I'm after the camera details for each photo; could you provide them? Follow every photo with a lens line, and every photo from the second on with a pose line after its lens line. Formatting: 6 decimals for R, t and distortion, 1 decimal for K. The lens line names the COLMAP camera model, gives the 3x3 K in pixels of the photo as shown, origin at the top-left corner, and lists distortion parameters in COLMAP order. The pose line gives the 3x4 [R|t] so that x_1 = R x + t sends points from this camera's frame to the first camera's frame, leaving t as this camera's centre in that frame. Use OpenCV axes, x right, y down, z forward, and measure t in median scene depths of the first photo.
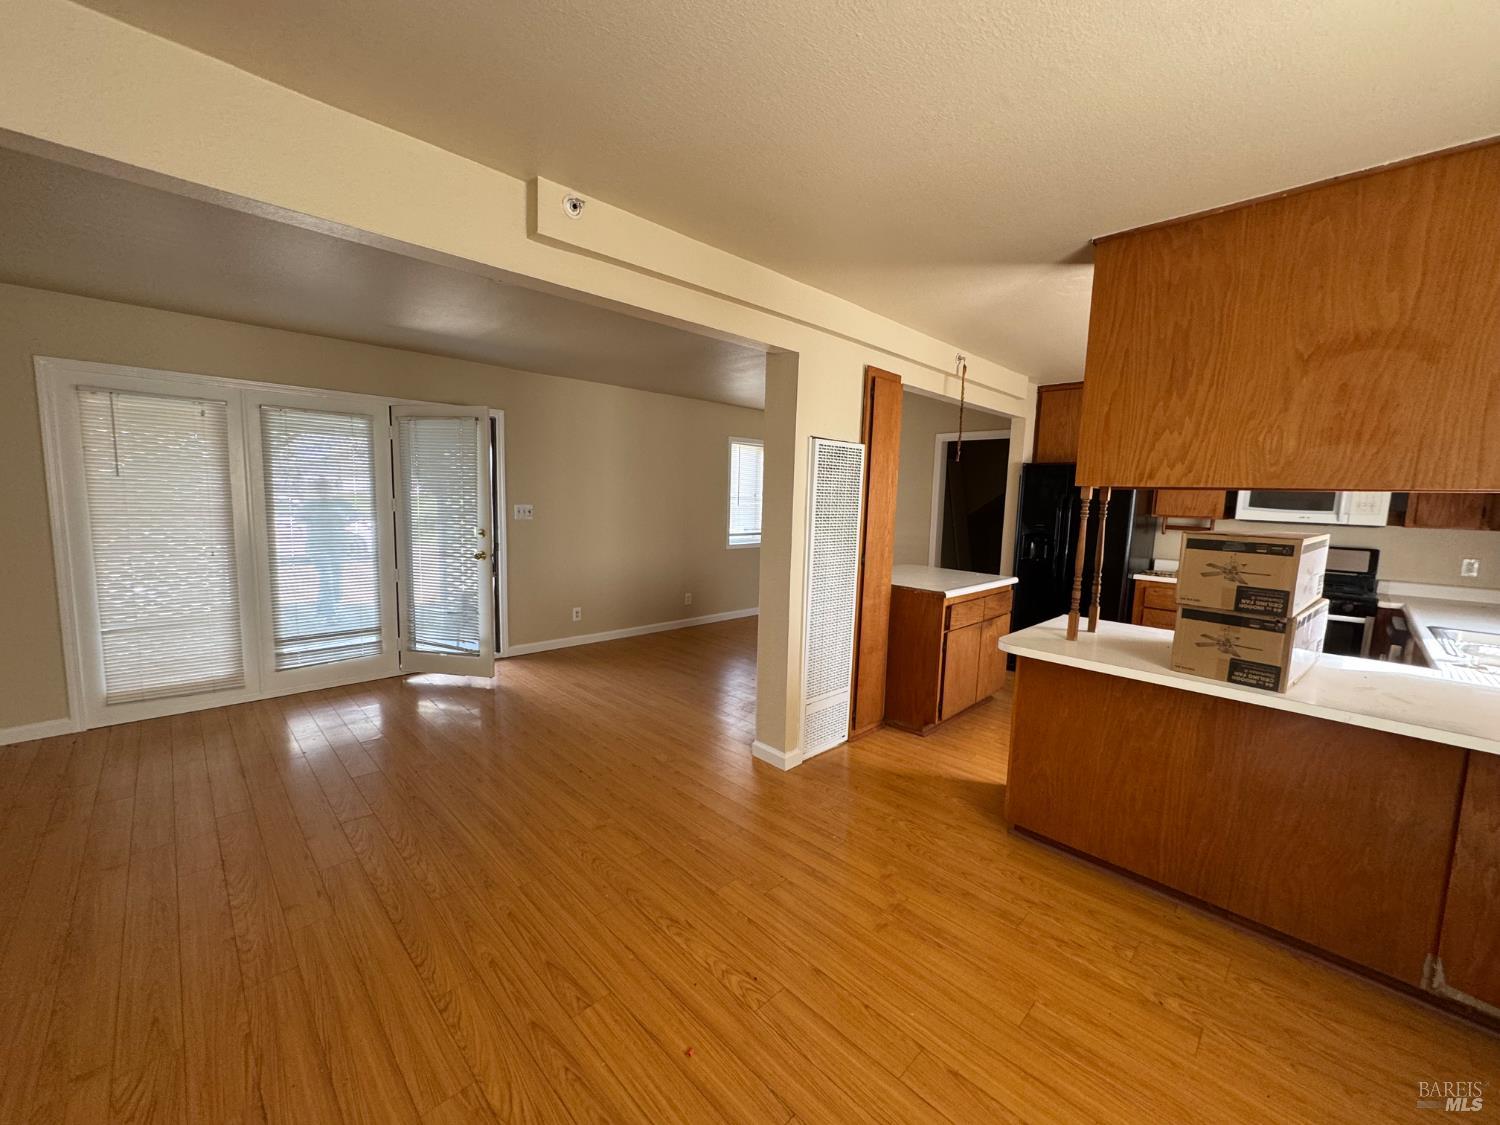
lens RADIAL K [[599.2, 0, 745.9], [0, 599.2, 559.2], [0, 0, 1]] dist [0.001230, 0.000066]
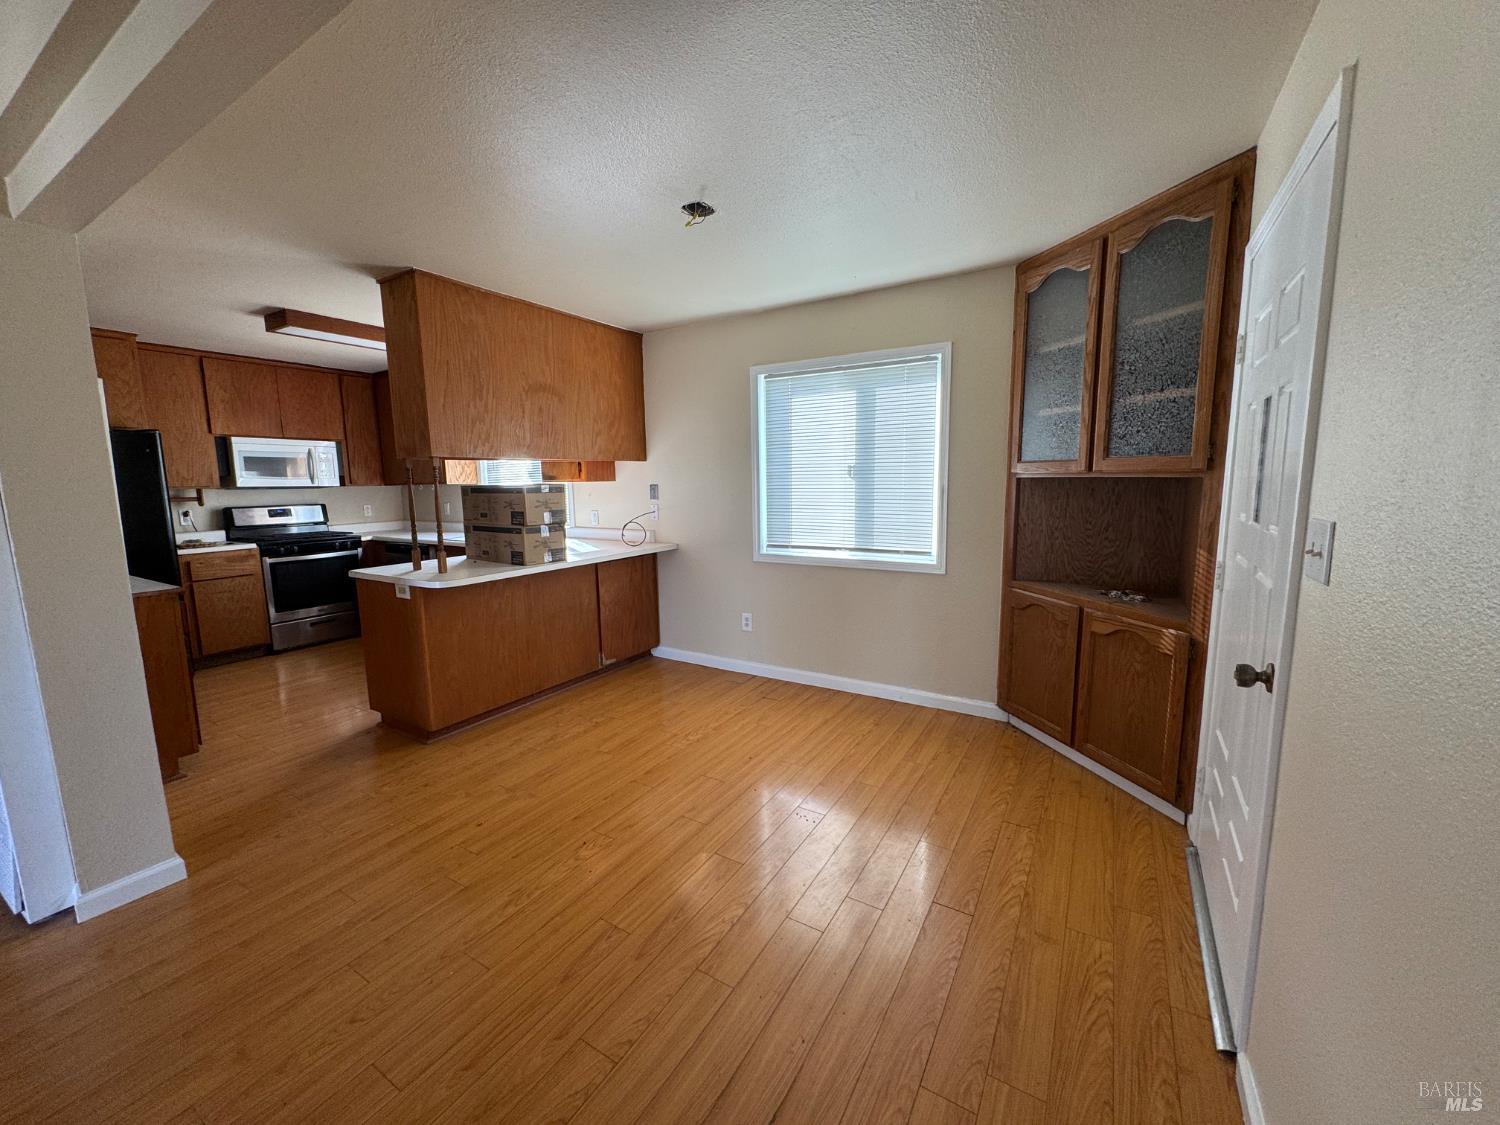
lens RADIAL K [[595.9, 0, 750.0], [0, 595.9, 562.5], [0, 0, 1]] dist [-0.002299, -0.000322]
pose [[-0.246129, -0.163467, 0.955353, -1.035831], [0.111659, 0.974330, 0.195482, -0.083536], [-0.962784, 0.154787, -0.221558, 0.737249]]
